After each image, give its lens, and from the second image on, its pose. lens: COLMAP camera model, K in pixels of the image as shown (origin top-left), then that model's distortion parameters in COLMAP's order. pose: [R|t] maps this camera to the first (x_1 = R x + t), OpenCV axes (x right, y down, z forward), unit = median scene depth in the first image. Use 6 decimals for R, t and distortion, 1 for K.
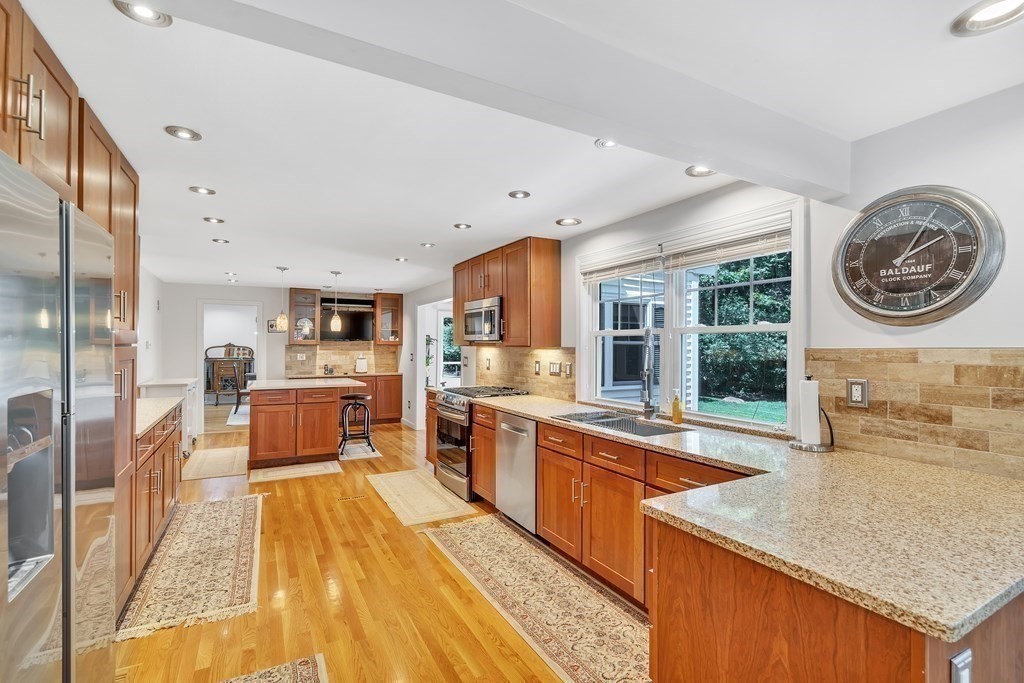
lens RADIAL K [[470.9, 0, 522.4], [0, 470.9, 342.3], [0, 0, 1]] dist [-0.004424, 0.002560]
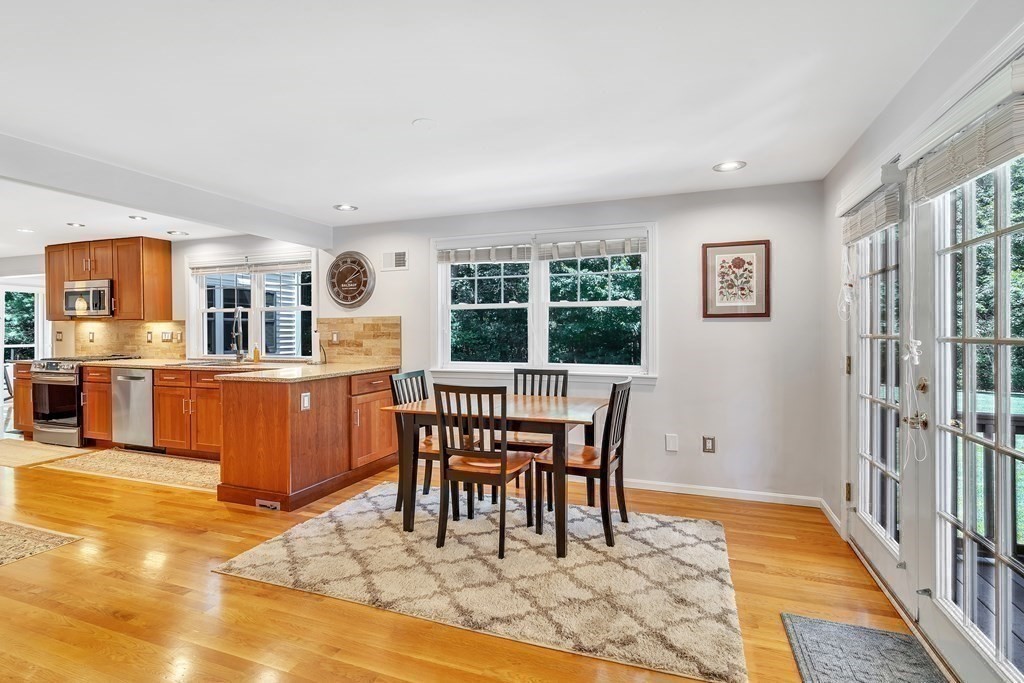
lens RADIAL K [[470.9, 0, 519.7], [0, 470.9, 334.5], [0, 0, 1]] dist [-0.004424, 0.002560]
pose [[0.749975, -0.012303, 0.661352, -0.088342], [0.001248, 0.999852, 0.017185, 0.040153], [-0.661465, -0.012063, 0.749879, -0.937516]]
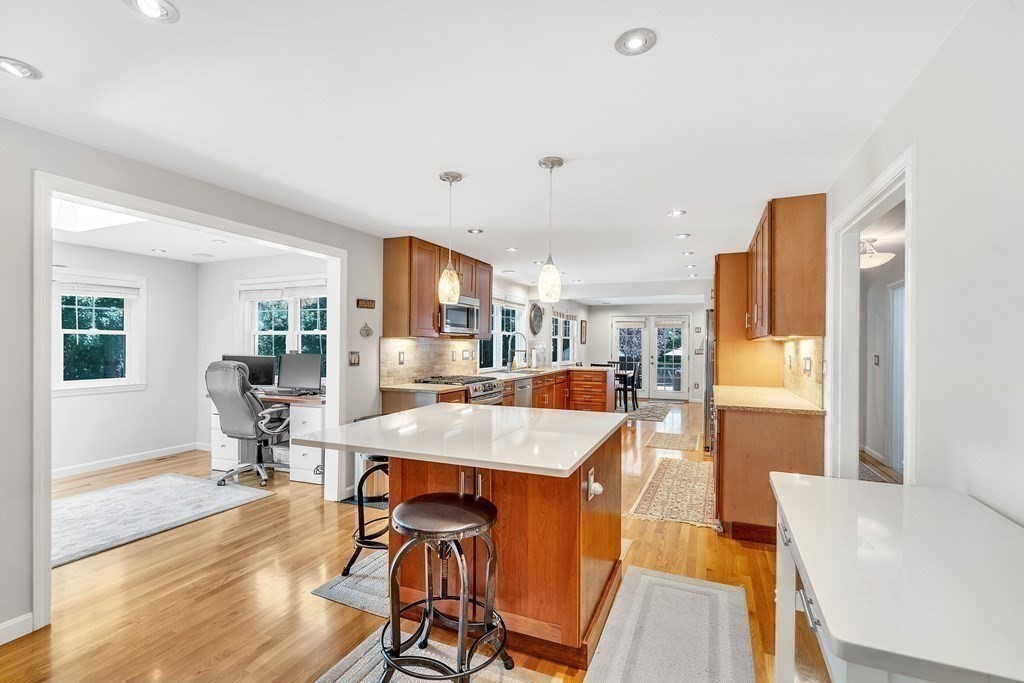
lens RADIAL K [[470.9, 0, 507.0], [0, 470.9, 343.8], [0, 0, 1]] dist [-0.004424, 0.002560]
pose [[-0.598343, -0.006606, 0.801213, -1.649877], [-0.013027, 0.999914, -0.001484, 0.033887], [-0.801134, -0.011325, -0.598378, 2.520090]]
